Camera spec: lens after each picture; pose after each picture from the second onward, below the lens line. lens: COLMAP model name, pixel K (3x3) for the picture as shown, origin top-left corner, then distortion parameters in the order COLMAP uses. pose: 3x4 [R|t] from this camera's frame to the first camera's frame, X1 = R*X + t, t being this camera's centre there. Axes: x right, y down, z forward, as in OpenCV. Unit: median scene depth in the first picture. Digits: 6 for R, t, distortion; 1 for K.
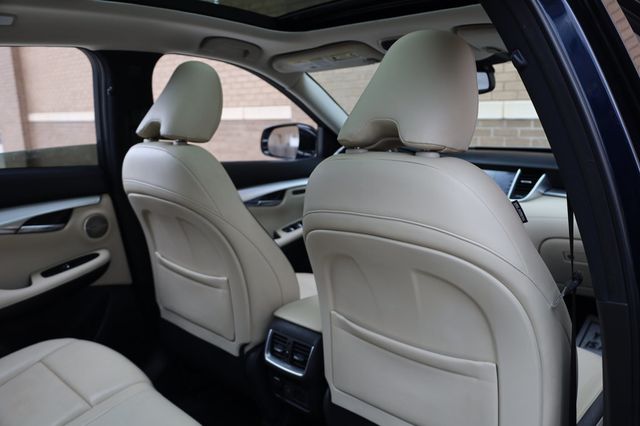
lens RADIAL K [[590.5, 0, 323.1], [0, 590.5, 215.6], [0, 0, 1]] dist [0.025672, 0.000000]
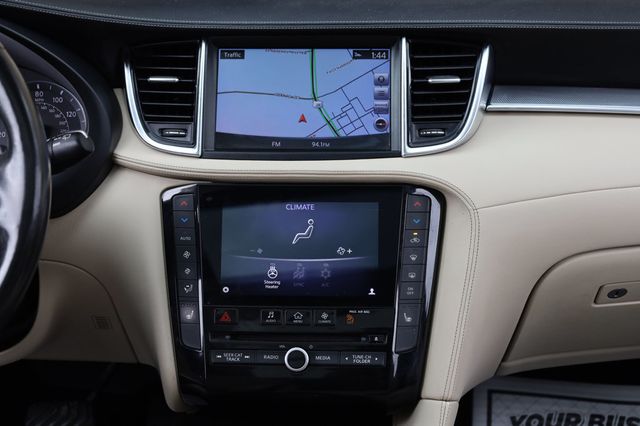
lens RADIAL K [[1082.0, 0, 323.6], [0, 1082.0, 214.8], [0, 0, 1]] dist [0.002972, 0.000000]
pose [[0.706390, -0.244420, 0.664283, -0.060707], [0.129711, 0.967295, 0.217979, -0.087774], [-0.695837, -0.067813, 0.714991, 0.478027]]
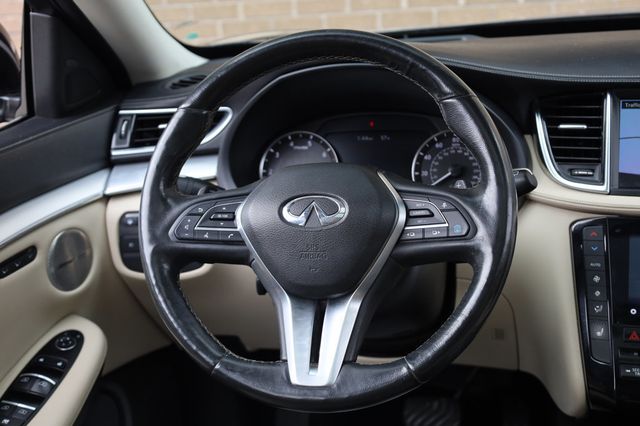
lens RADIAL K [[869.0, 0, 325.5], [0, 869.0, 208.1], [0, 0, 1]] dist [0.007347, 0.000000]
pose [[0.854286, -0.199725, 0.479901, -0.101659], [0.150519, 0.978732, 0.139384, -0.090441], [-0.497533, -0.046840, 0.866180, 0.538151]]
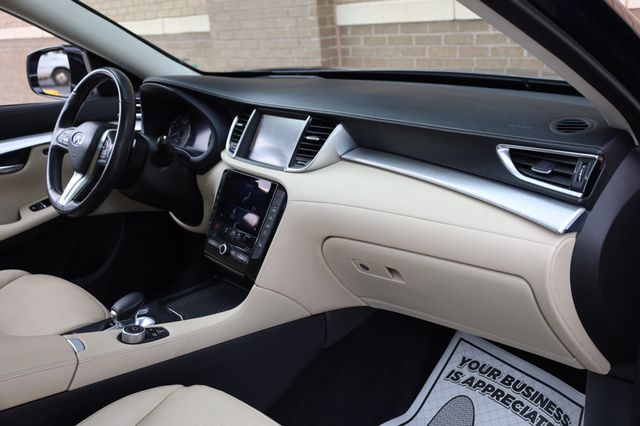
lens RADIAL K [[623.1, 0, 315.9], [0, 623.1, 213.1], [0, 0, 1]] dist [-0.004077, 0.000000]
pose [[0.996963, -0.023119, -0.074363, 0.288985], [0.032808, 0.990729, 0.131832, -0.048146], [0.070626, -0.133871, 0.988479, 0.267469]]
